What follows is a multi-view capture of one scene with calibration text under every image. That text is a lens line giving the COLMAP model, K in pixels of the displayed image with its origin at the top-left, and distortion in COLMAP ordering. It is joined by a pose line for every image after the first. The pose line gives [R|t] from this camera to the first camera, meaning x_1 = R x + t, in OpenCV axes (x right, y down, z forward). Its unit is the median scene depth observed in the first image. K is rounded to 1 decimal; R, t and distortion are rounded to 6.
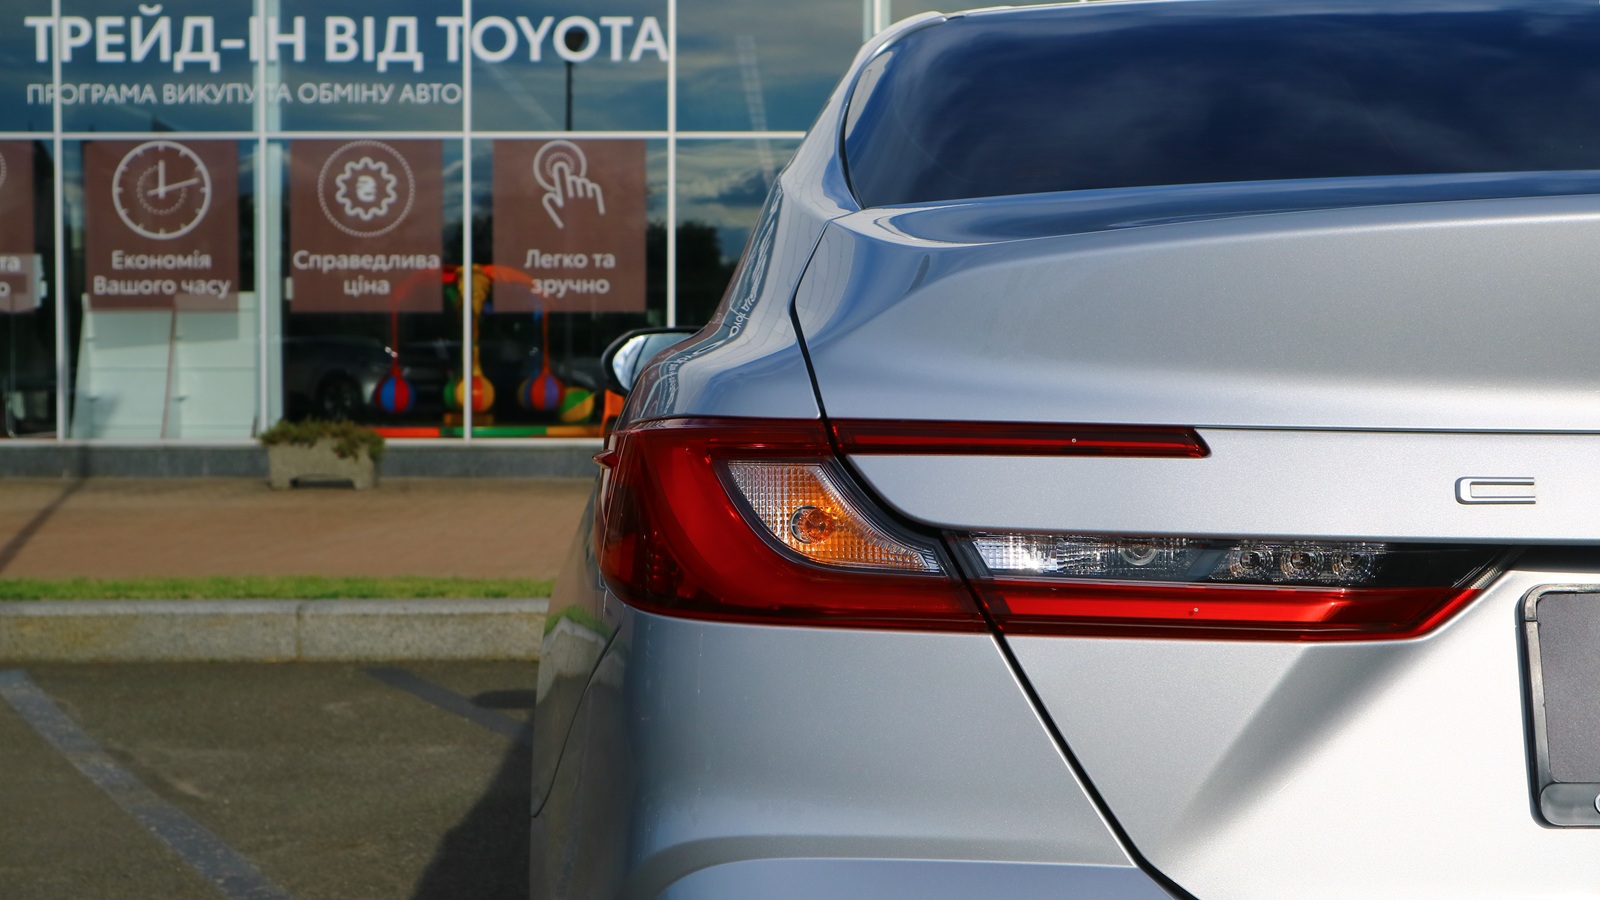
lens RADIAL K [[2223.8, 0, 797.5], [0, 2223.8, 447.9], [0, 0, 1]] dist [0.014461, 0.000000]
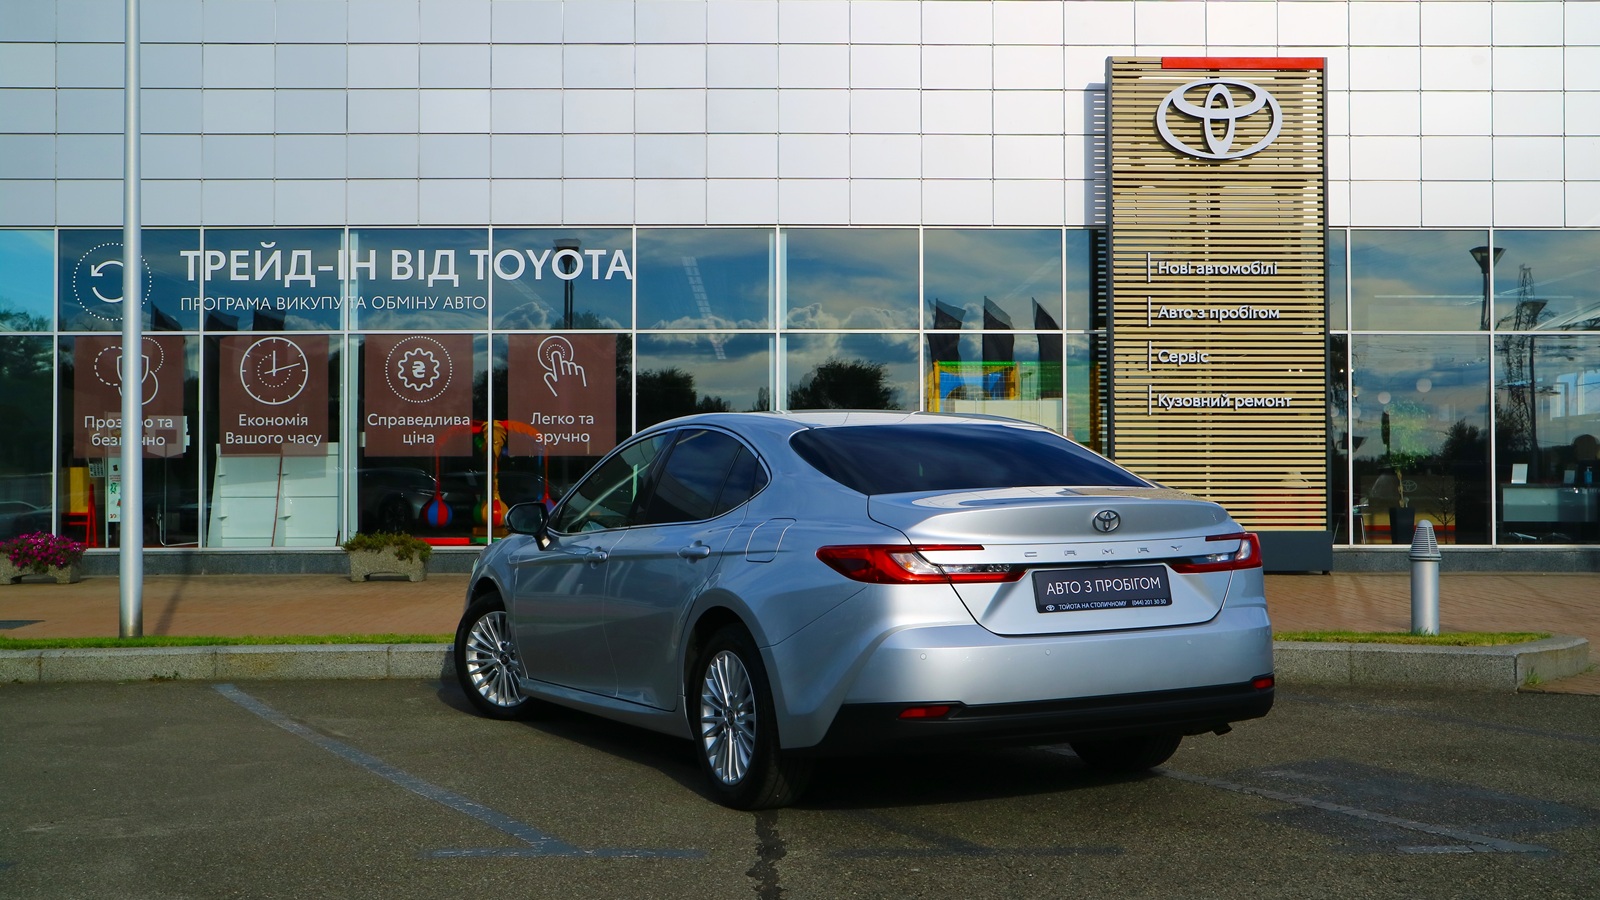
lens RADIAL K [[1983.3, 0, 802.9], [0, 1983.3, 451.1], [0, 0, 1]] dist [0.002908, 0.000000]
pose [[0.999972, -0.002851, 0.006937, 0.041886], [0.003181, 0.998839, -0.048059, -0.003097], [-0.006792, 0.048080, 0.998820, -0.260498]]
